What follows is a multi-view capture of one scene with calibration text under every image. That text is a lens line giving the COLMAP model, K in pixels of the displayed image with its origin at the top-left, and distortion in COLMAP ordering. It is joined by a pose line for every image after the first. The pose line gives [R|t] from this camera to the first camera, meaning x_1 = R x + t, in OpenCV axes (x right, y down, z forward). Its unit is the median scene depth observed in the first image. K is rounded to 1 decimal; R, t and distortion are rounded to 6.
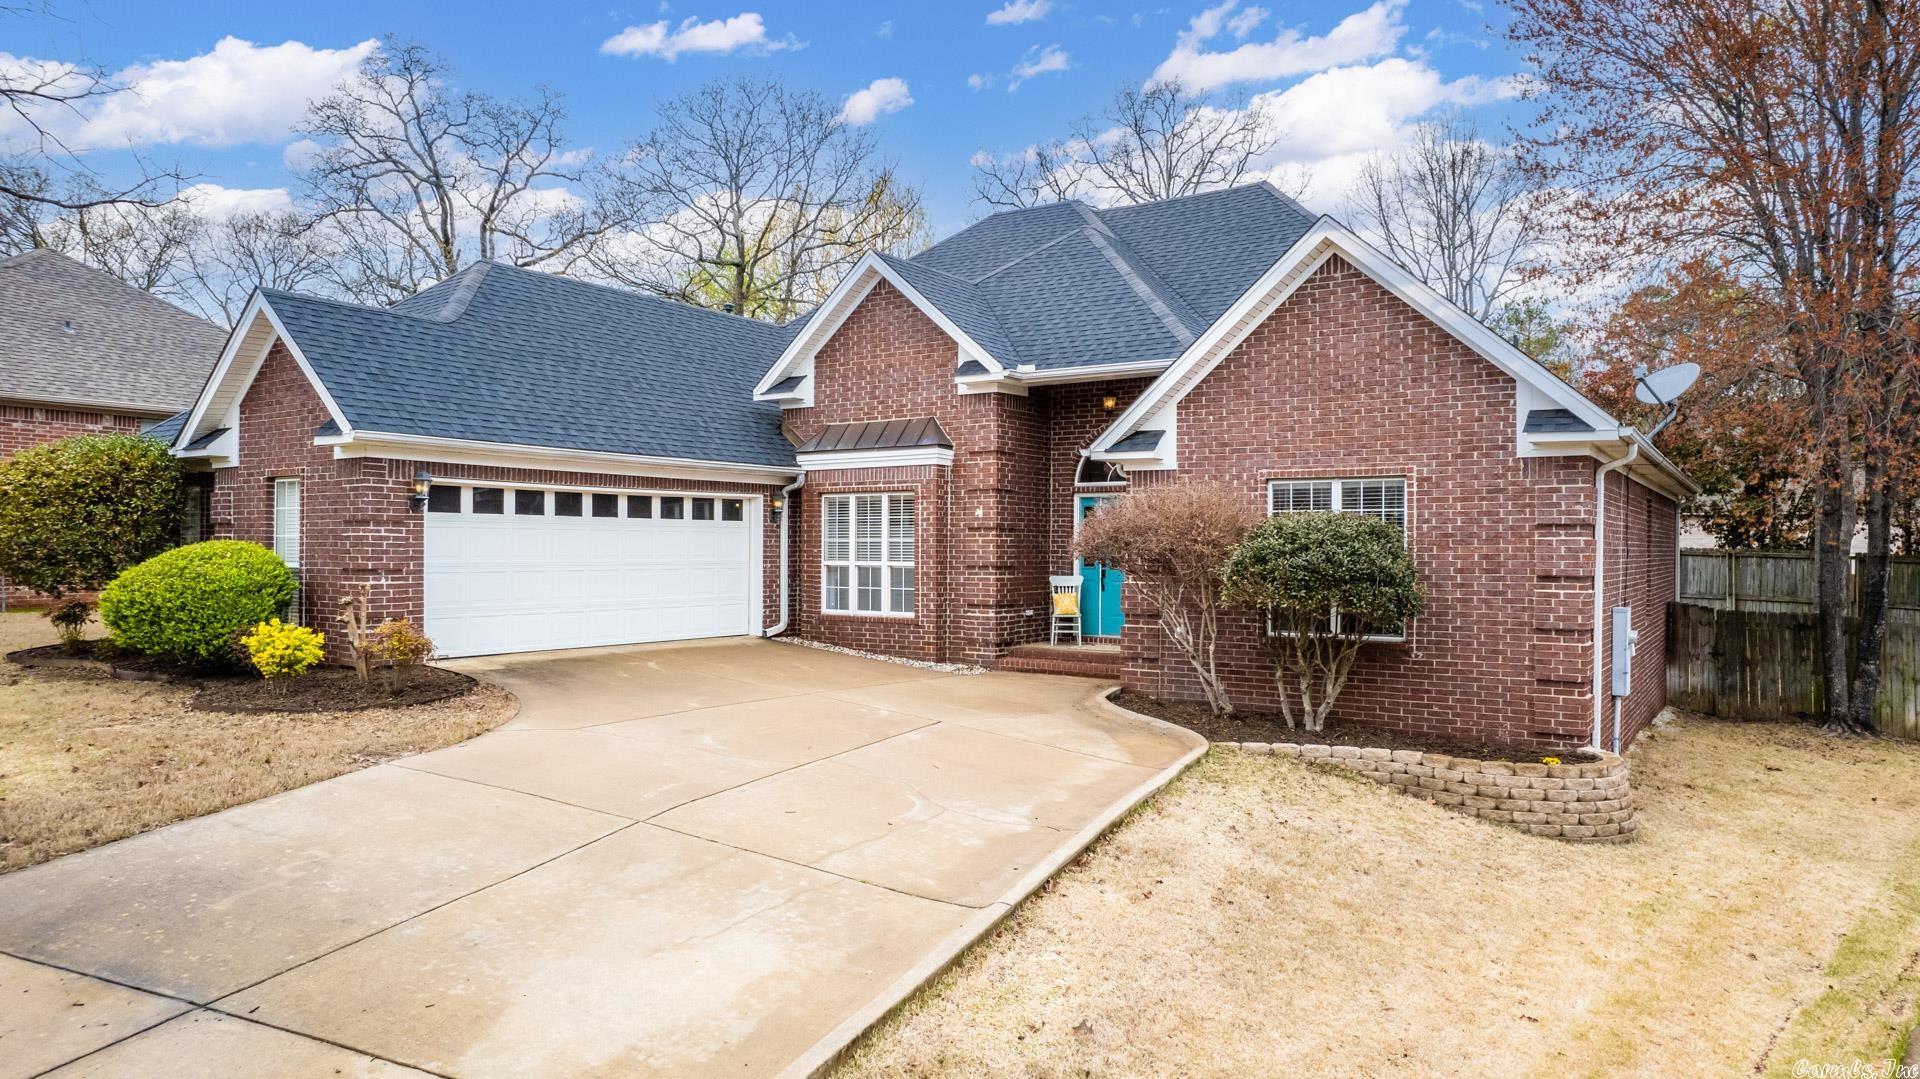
lens RADIAL K [[1213.4, 0, 960.0], [0, 1213.4, 539.5], [0, 0, 1]] dist [-0.067402, 0.000199]
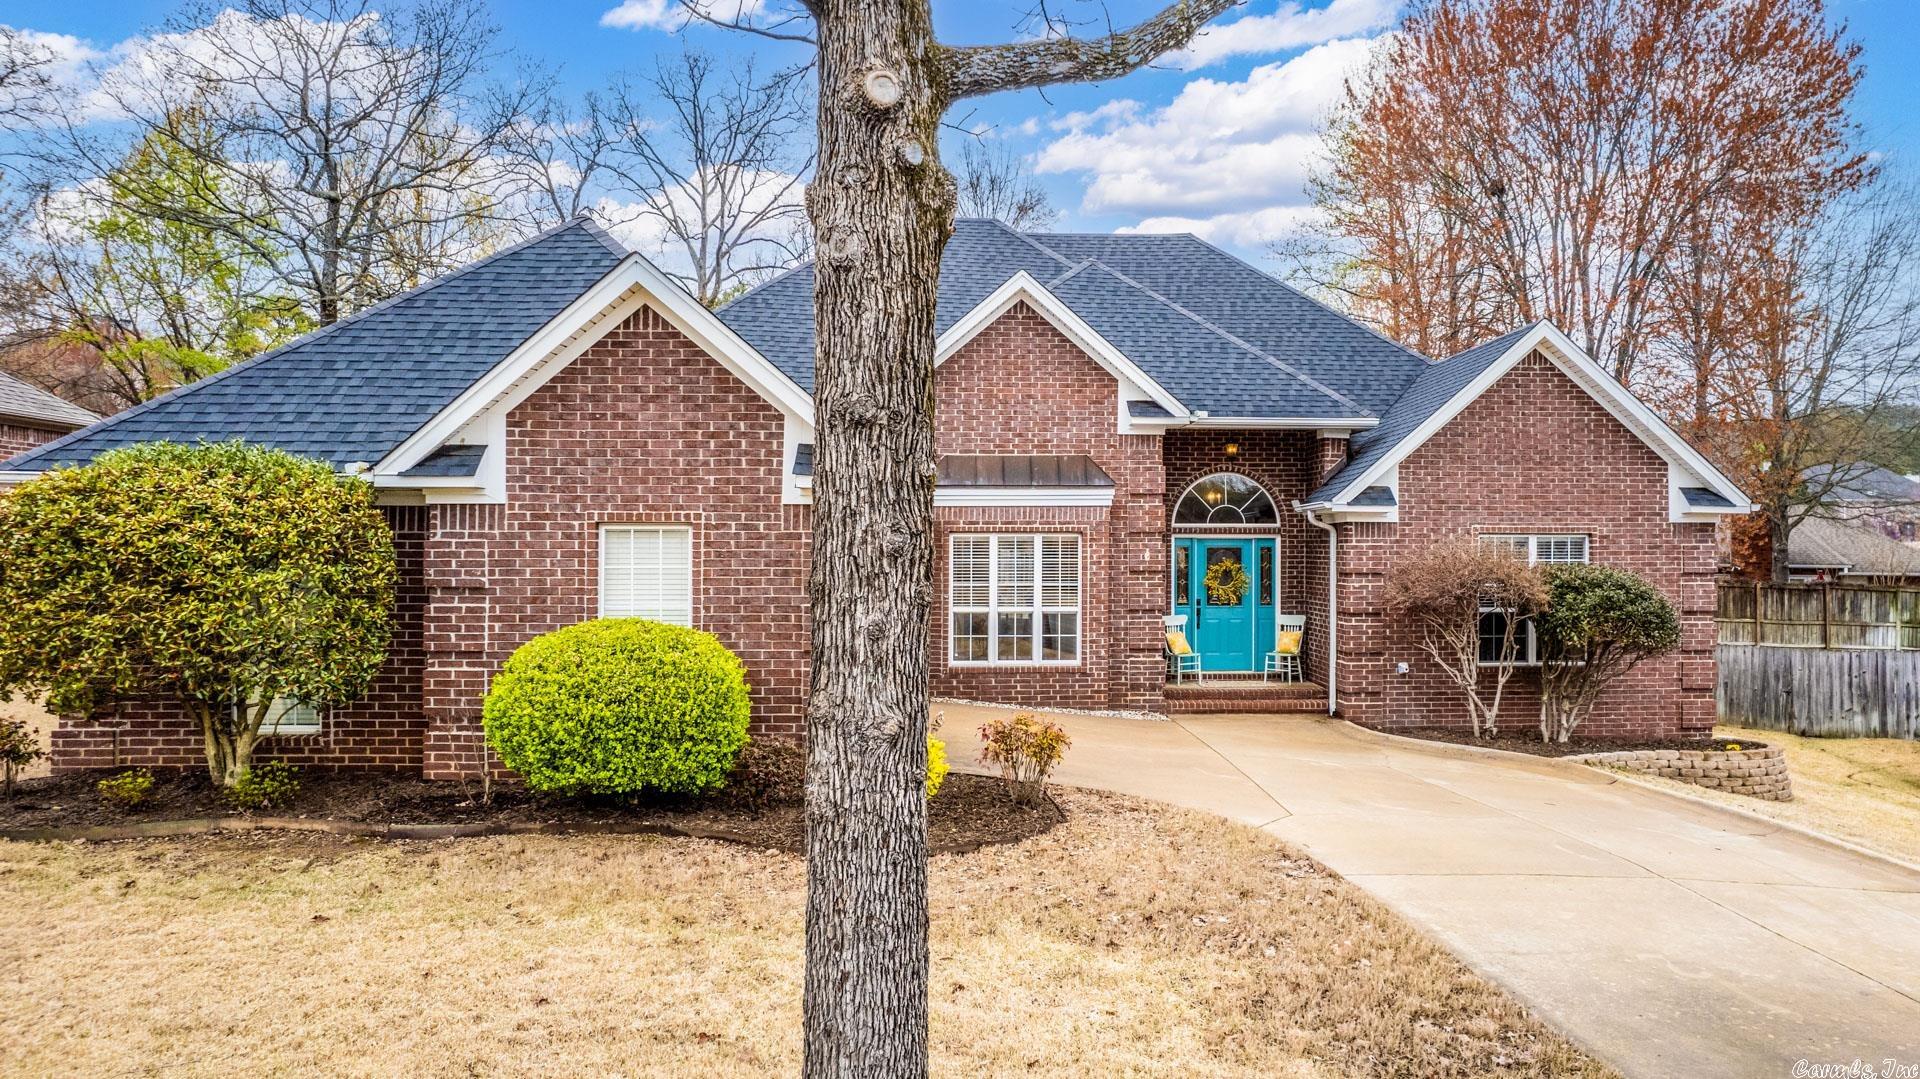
lens RADIAL K [[1325.3, 0, 1049.1], [0, 1325.3, 542.4], [0, 0, 1]] dist [-0.047119, 0.001428]
pose [[0.792050, -0.000695, 0.610456, -0.705585], [-0.001580, 0.999994, 0.003189, -0.036305], [-0.610454, -0.003490, 0.792044, 0.194601]]
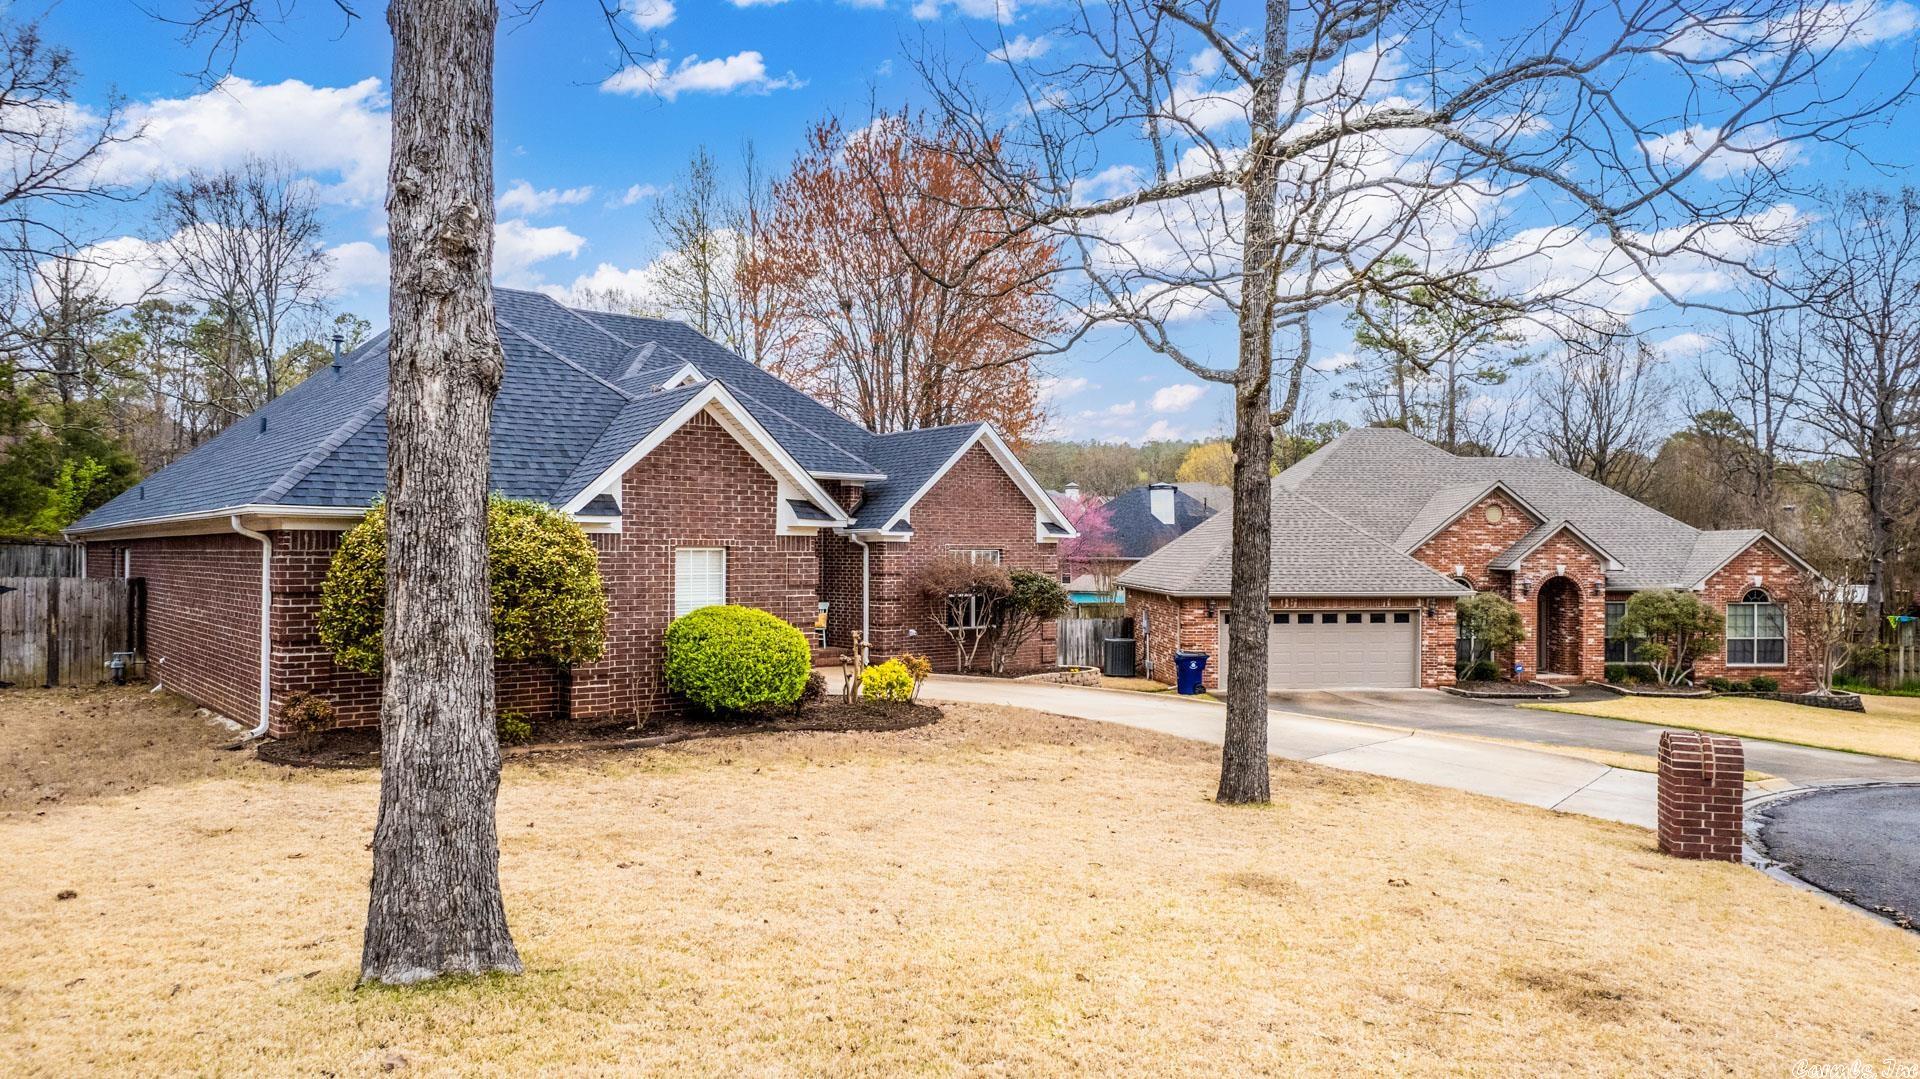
lens RADIAL K [[1233.2, 0, 974.5], [0, 1233.2, 544.1], [0, 0, 1]] dist [-0.077621, 0.074708]
pose [[0.252568, 0.002510, 0.967576, -1.338203], [-0.009110, 0.999958, -0.000216, -0.046925], [-0.967536, -0.008760, 0.252580, 0.380536]]
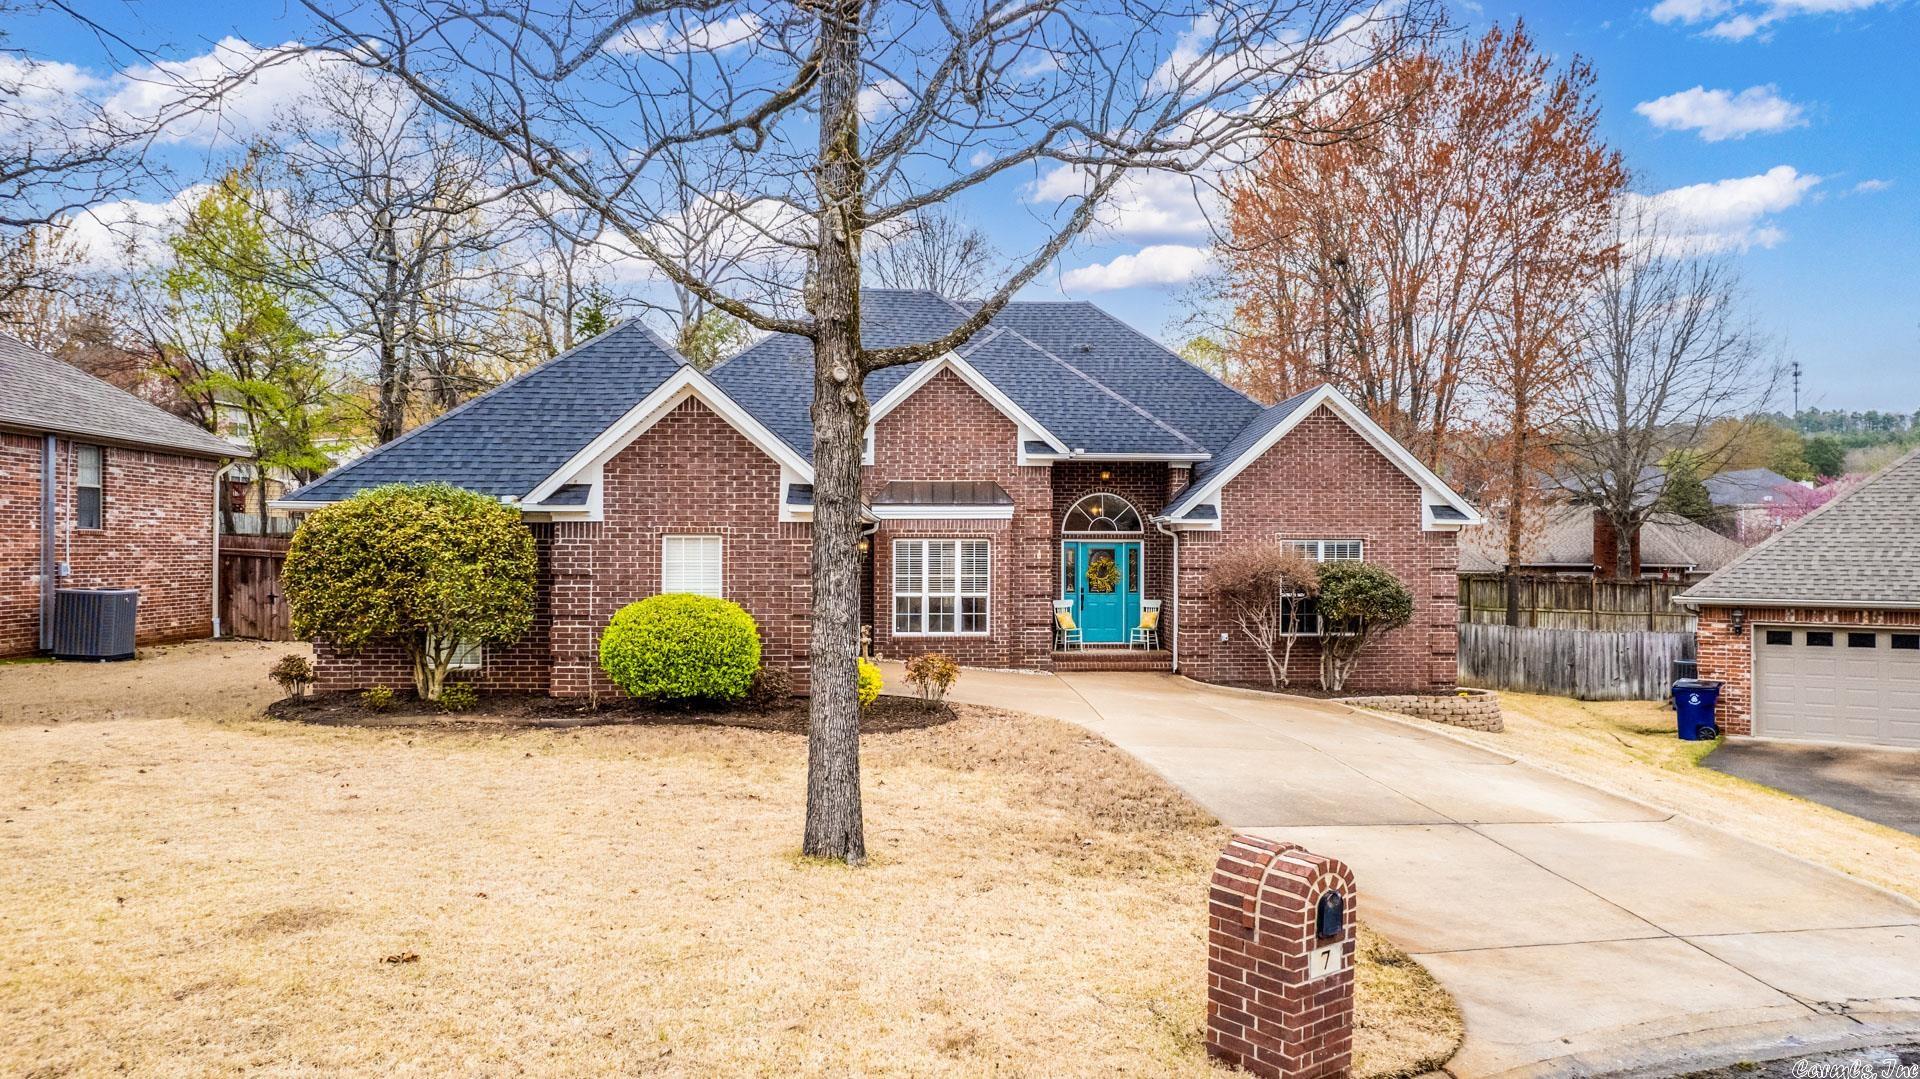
lens RADIAL K [[1294.6, 0, 1026.2], [0, 1294.6, 543.5], [0, 0, 1]] dist [-0.042249, -0.000485]
pose [[0.783954, -0.000364, 0.620819, -0.883869], [-0.002032, 0.999993, 0.003151, -0.039618], [-0.620816, -0.003732, 0.783948, -0.113518]]
